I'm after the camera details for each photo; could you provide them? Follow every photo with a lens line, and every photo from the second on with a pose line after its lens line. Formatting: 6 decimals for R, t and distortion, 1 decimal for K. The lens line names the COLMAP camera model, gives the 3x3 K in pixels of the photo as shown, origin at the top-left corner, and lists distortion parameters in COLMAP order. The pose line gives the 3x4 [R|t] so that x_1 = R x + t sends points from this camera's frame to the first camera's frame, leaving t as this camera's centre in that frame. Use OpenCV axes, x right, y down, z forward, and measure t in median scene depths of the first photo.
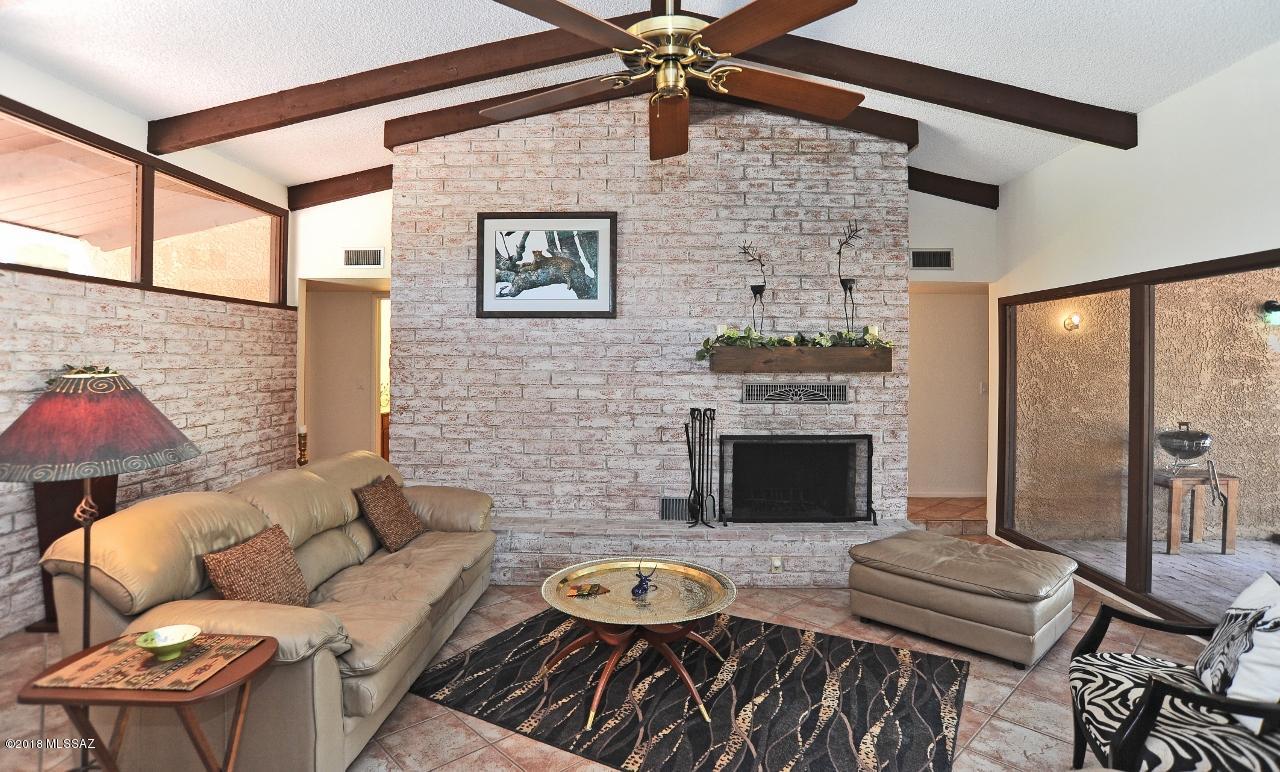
lens RADIAL K [[651.9, 0, 638.8], [0, 651.9, 357.8], [0, 0, 1]] dist [-0.100035, 0.048216]
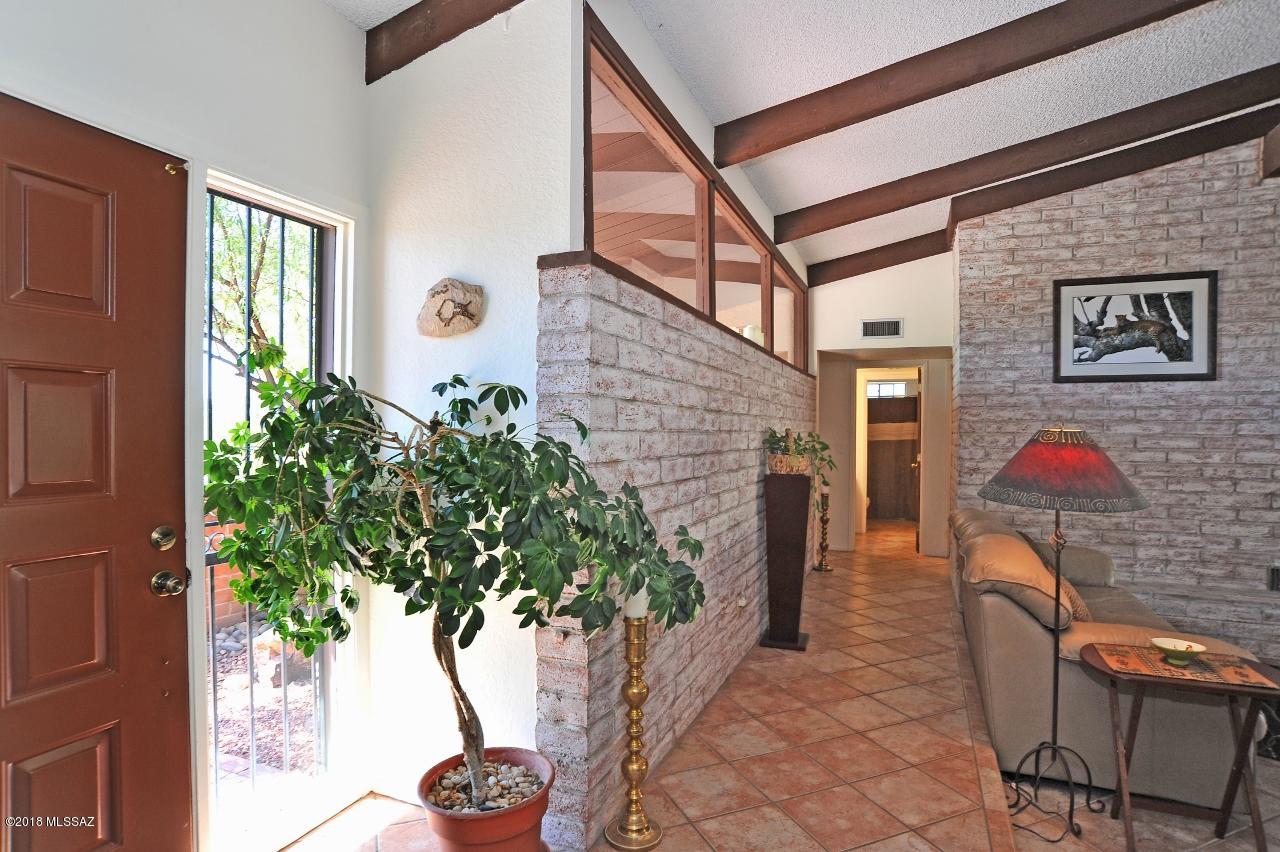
lens RADIAL K [[673.2, 0, 639.5], [0, 673.2, 439.8], [0, 0, 1]] dist [-0.097648, 0.047012]
pose [[0.932940, 0.002547, -0.360024, -0.491877], [0.003914, 0.999844, 0.017217, 0.008326], [0.360011, -0.017471, 0.932784, -0.205207]]
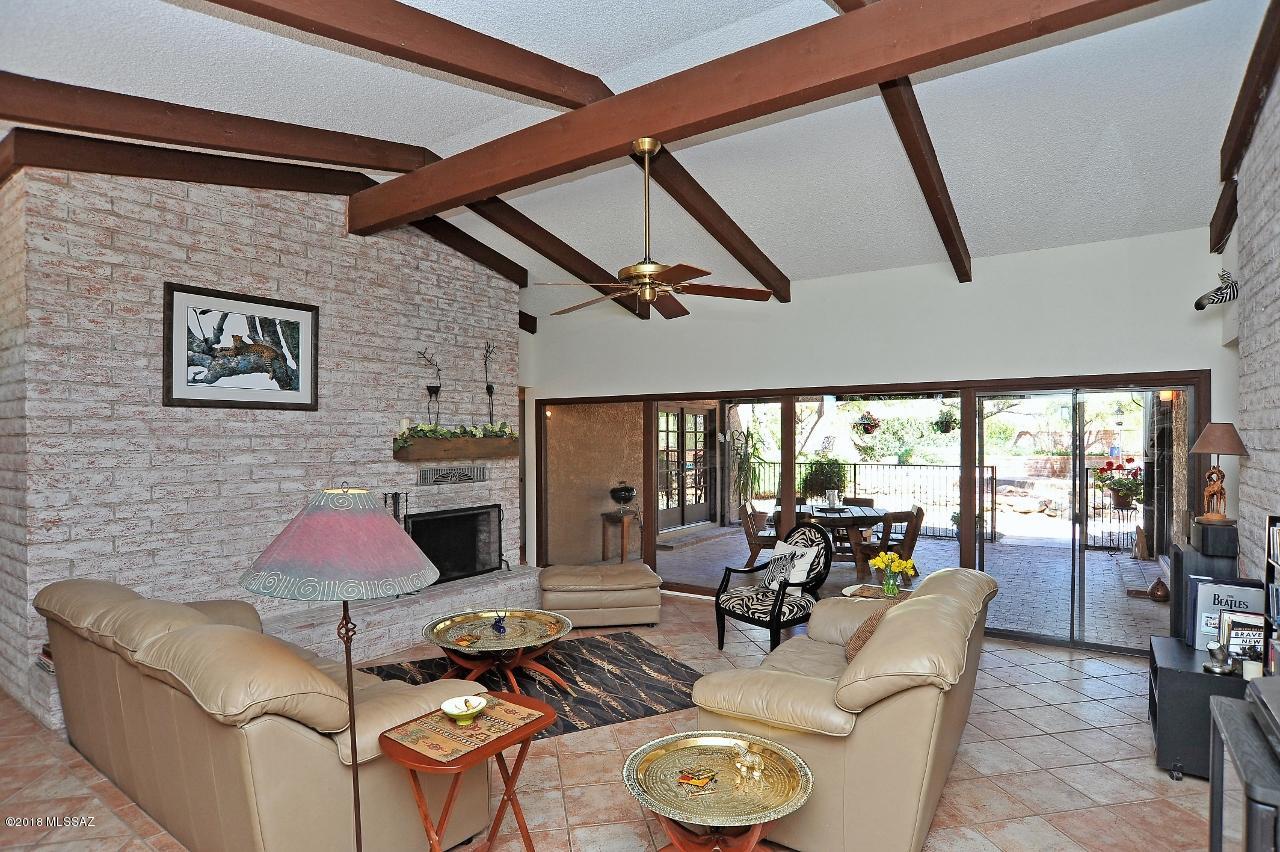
lens RADIAL K [[673.2, 0, 639.5], [0, 673.2, 439.8], [0, 0, 1]] dist [-0.097648, 0.047012]
pose [[0.546206, -0.010086, 0.837590, -0.622318], [-0.002262, 0.999906, 0.013515, -0.030151], [-0.837648, -0.009276, 0.546132, 0.012062]]
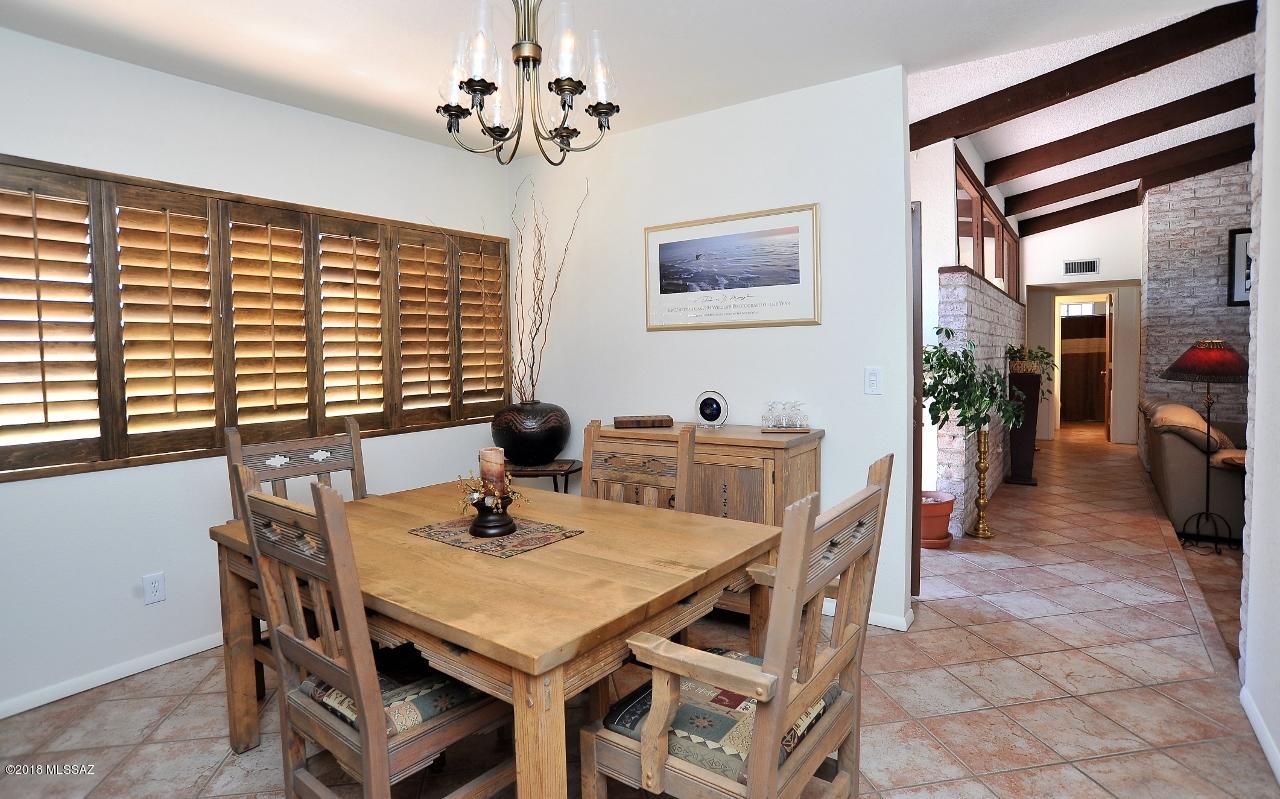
lens RADIAL K [[664.6, 0, 639.8], [0, 664.6, 385.3], [0, 0, 1]] dist [-0.101578, 0.051182]
pose [[0.830487, 0.006009, -0.557005, -0.544163], [0.025911, 0.998443, 0.049405, 0.007993], [0.556435, -0.055463, 0.829038, -0.845762]]
